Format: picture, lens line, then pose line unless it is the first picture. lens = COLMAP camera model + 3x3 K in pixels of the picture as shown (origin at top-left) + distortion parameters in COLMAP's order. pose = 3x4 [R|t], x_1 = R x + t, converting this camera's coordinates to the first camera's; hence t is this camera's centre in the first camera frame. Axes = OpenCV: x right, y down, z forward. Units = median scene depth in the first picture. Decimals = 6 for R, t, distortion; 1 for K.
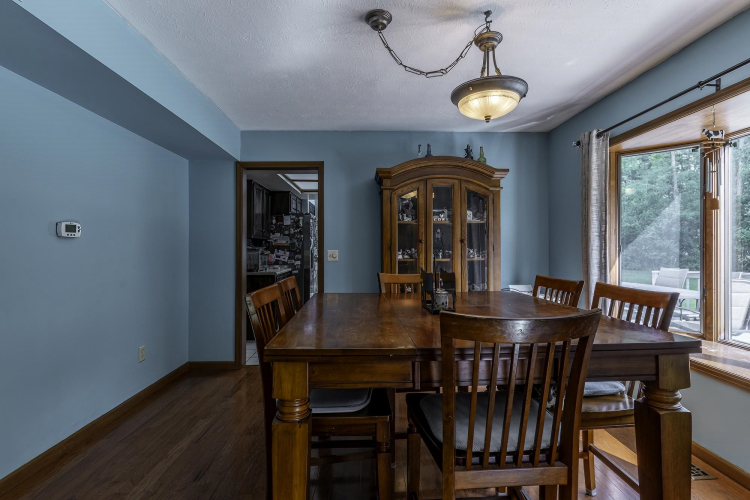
lens RADIAL K [[360.4, 0, 373.5], [0, 360.4, 249.0], [0, 0, 1]] dist [-0.003351, 0.001747]
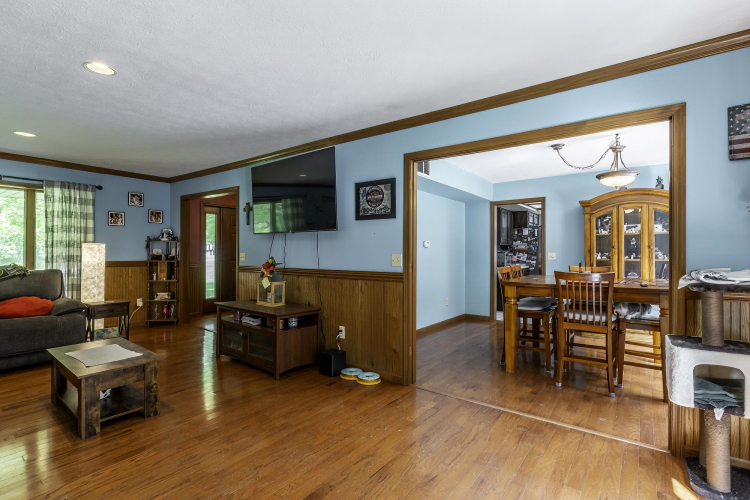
lens RADIAL K [[360.4, 0, 373.5], [0, 360.4, 249.0], [0, 0, 1]] dist [-0.003351, 0.001747]
pose [[0.785721, -0.002973, -0.618574, 0.245862], [-0.002310, 0.999967, -0.007740, 0.000044], [0.618577, 0.007511, 0.785688, -0.706346]]
